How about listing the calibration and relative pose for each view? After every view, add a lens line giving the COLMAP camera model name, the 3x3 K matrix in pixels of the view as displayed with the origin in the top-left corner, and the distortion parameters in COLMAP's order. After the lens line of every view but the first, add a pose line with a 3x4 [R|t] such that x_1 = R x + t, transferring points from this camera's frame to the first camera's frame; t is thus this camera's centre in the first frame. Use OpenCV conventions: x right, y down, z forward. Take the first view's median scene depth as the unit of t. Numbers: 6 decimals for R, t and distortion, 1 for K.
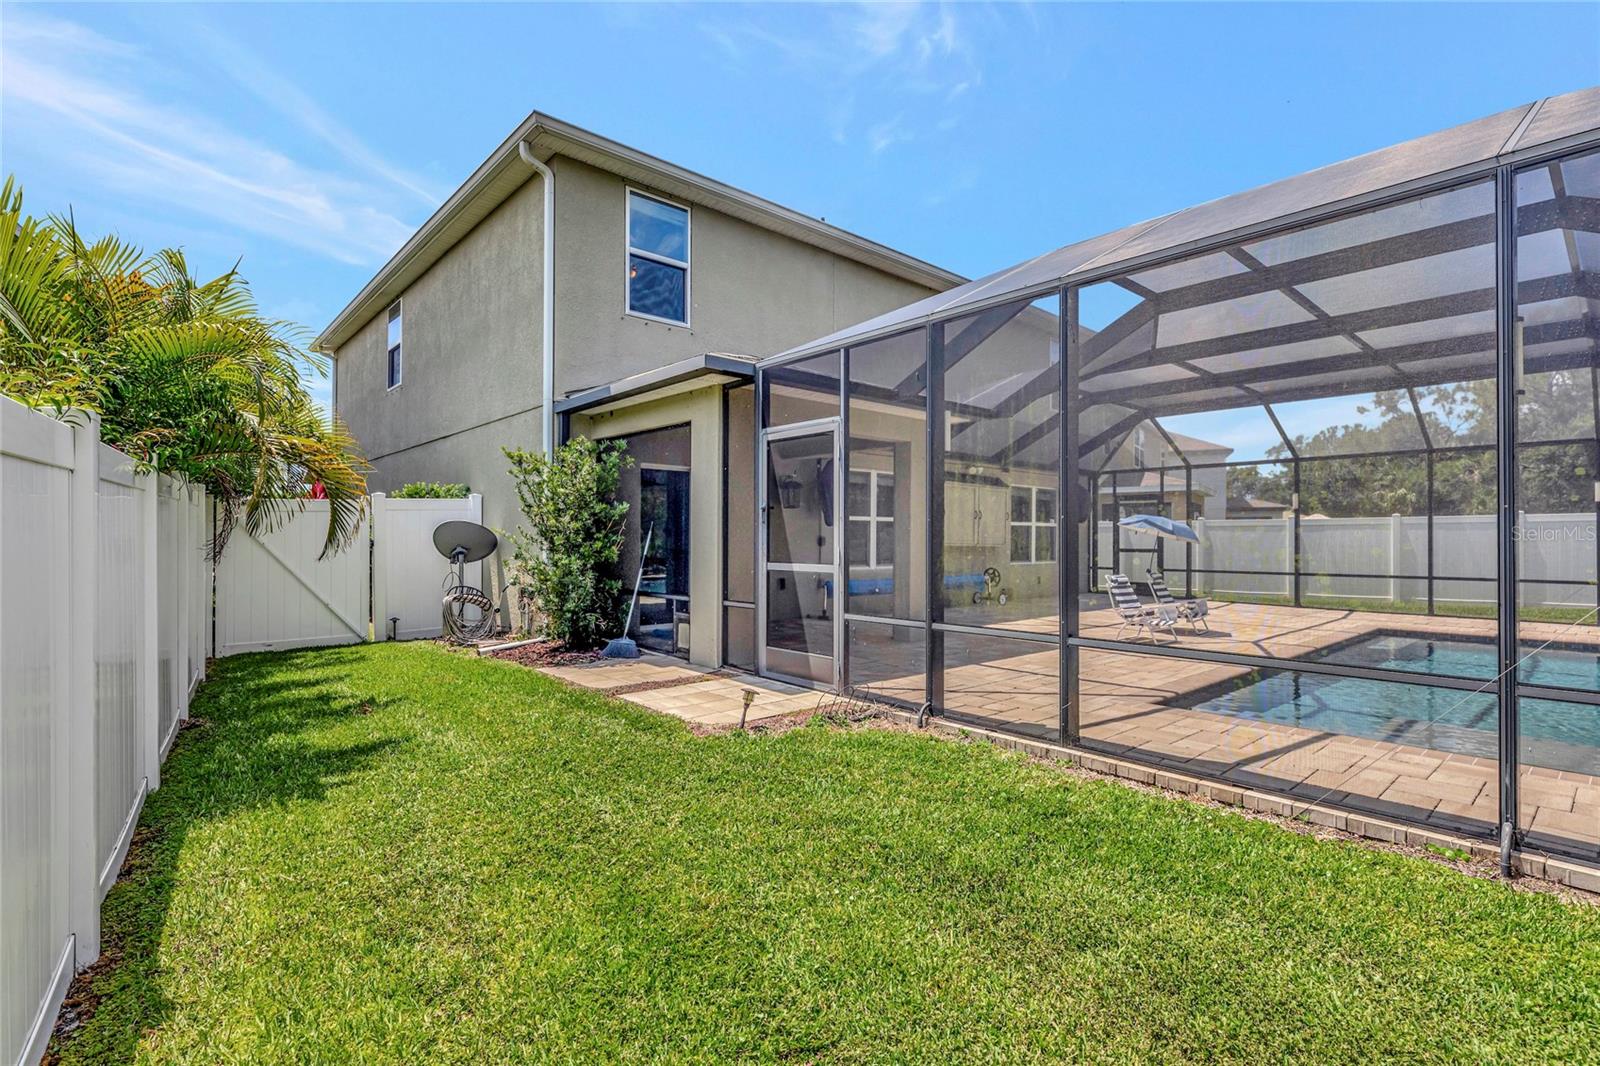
lens RADIAL K [[747.2, 0, 800.0], [0, 747.2, 533.0], [0, 0, 1]] dist [-0.004063, -0.000094]
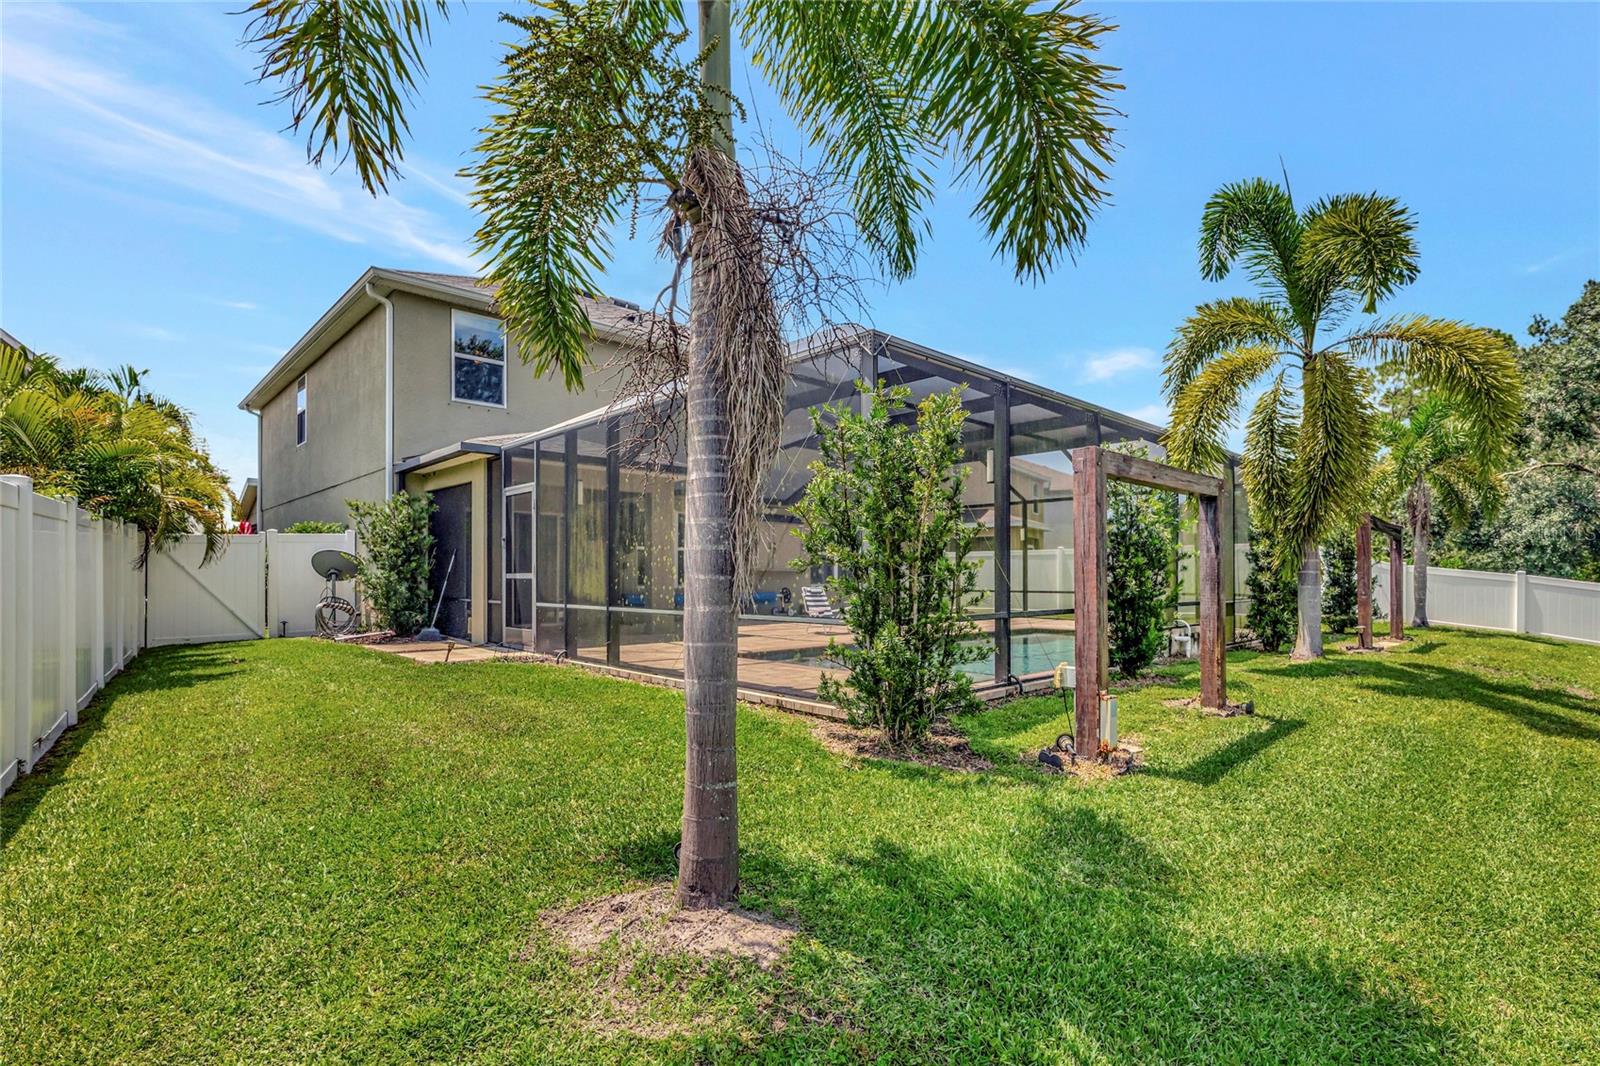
lens RADIAL K [[755.2, 0, 801.4], [0, 755.2, 568.0], [0, 0, 1]] dist [0.001247, 0.000470]
pose [[0.999441, -0.002802, 0.033302, 0.399391], [0.002881, 0.999993, -0.002325, 0.025221], [-0.033295, 0.002420, 0.999443, -0.462250]]
